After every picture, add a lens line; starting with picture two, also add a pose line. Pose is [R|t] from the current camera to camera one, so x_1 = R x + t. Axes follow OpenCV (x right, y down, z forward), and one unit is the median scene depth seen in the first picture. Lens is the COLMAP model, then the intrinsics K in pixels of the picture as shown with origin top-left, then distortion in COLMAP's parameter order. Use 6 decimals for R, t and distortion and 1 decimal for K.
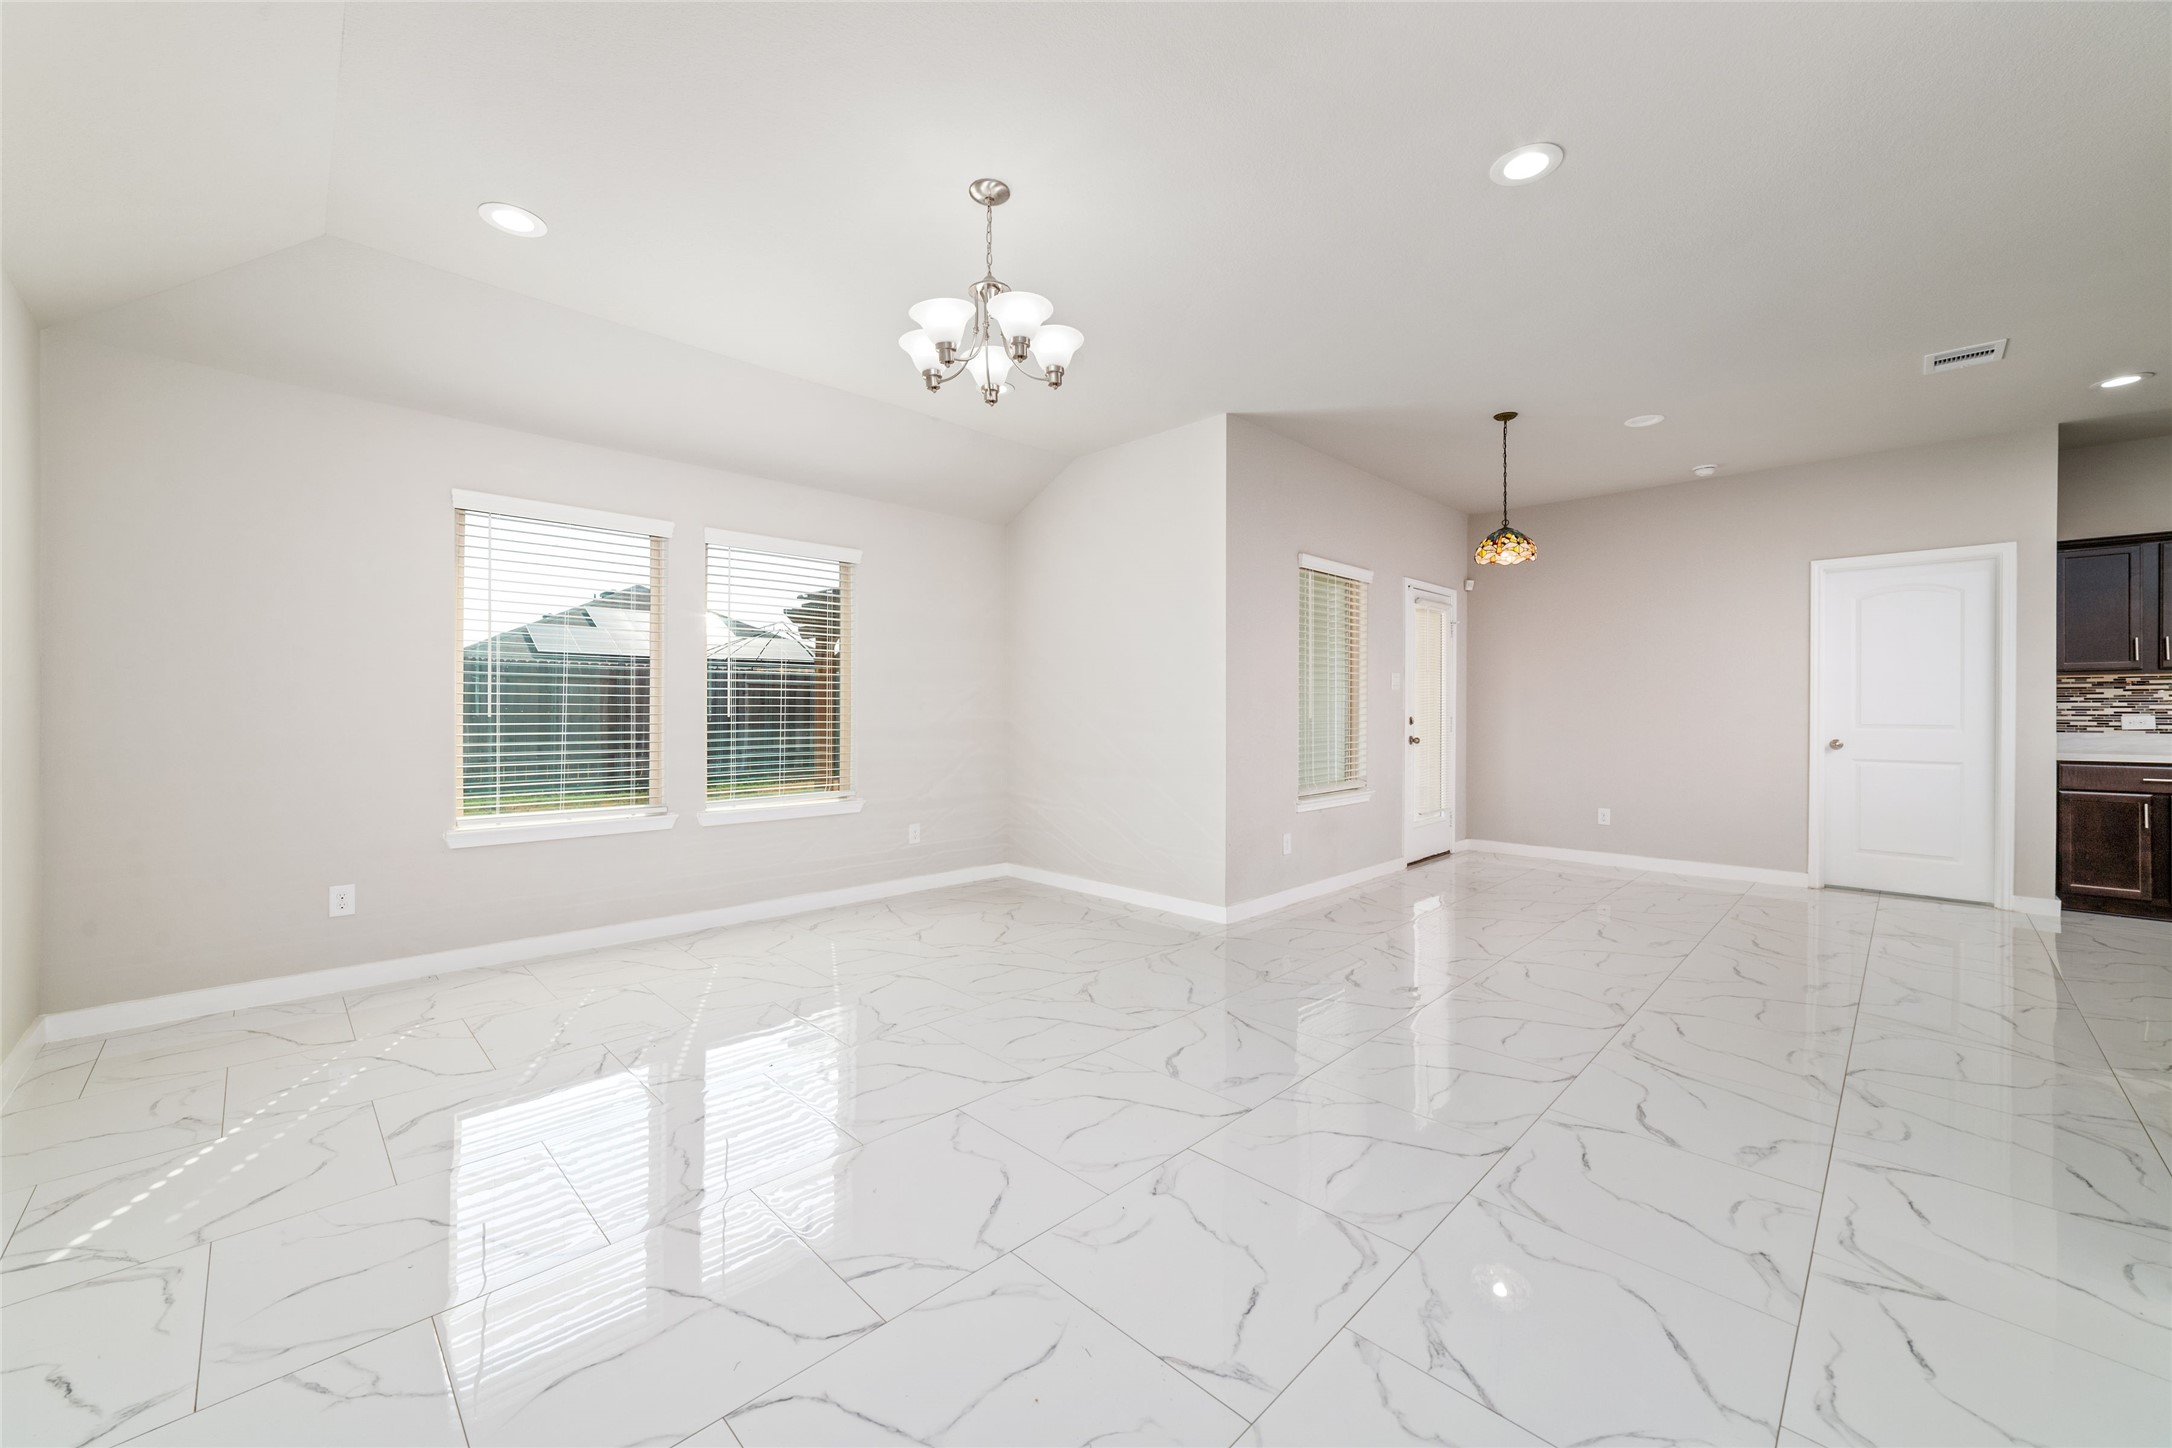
lens RADIAL K [[827.0, 0, 1080.7], [0, 827.0, 717.3], [0, 0, 1]] dist [-0.007560, -0.000341]
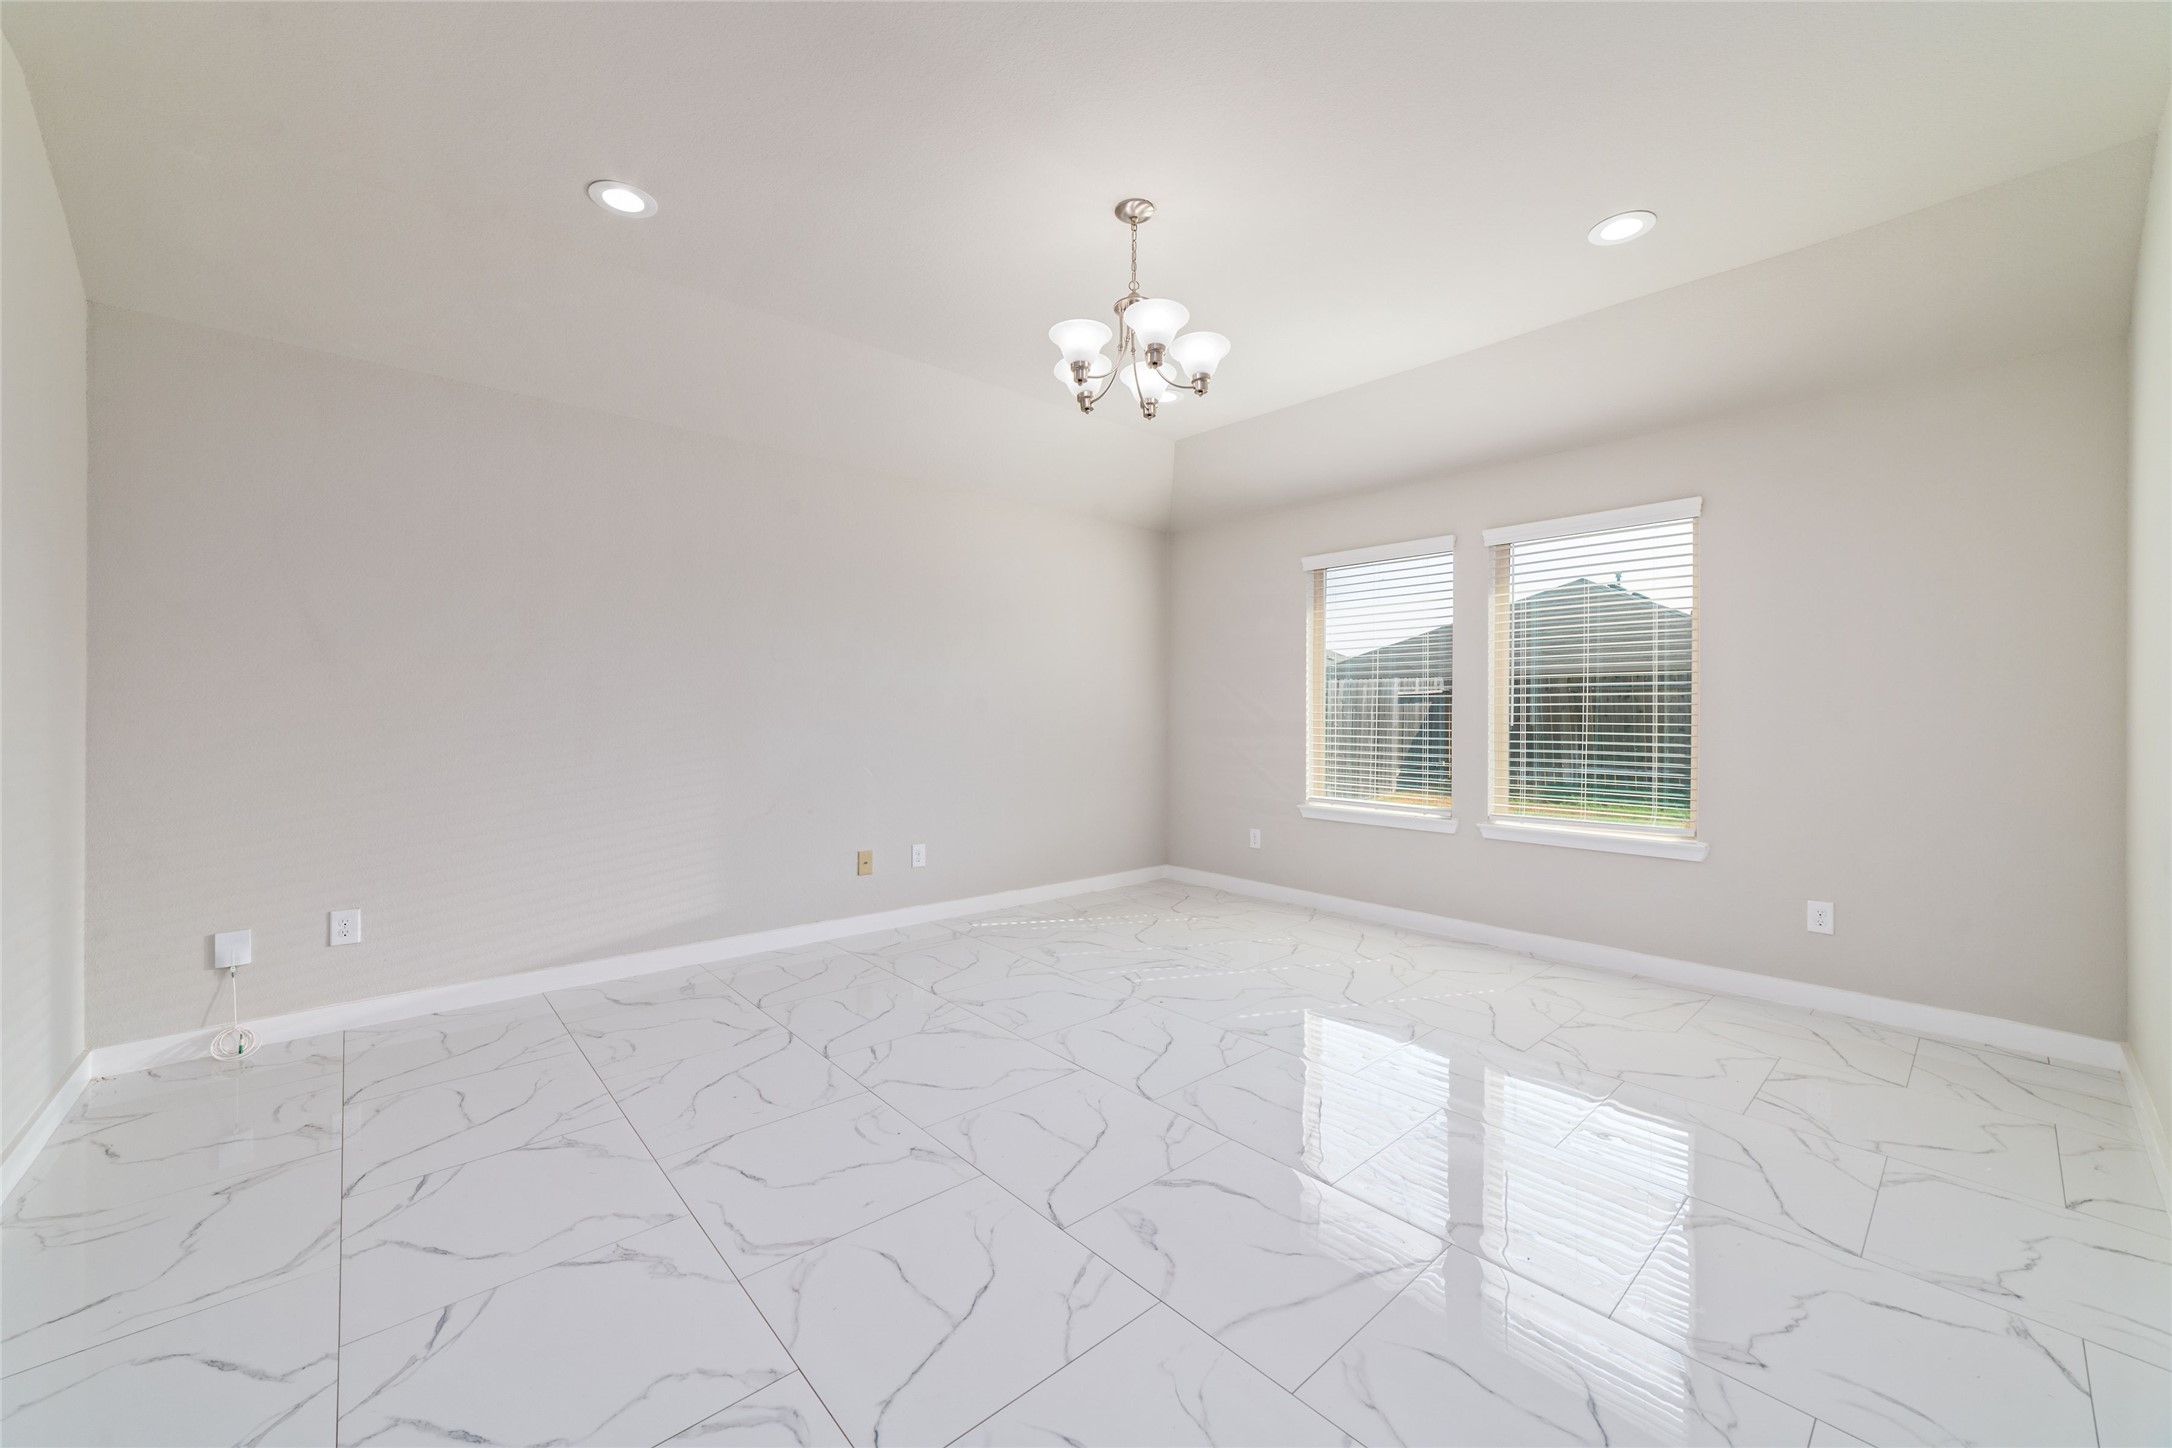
lens RADIAL K [[827.0, 0, 1080.7], [0, 827.0, 717.3], [0, 0, 1]] dist [-0.007560, -0.000341]
pose [[-0.054512, -0.004815, -0.998501, 0.694948], [-0.012068, 0.999919, -0.004163, 0.001638], [0.998440, 0.011823, -0.054566, 0.751899]]
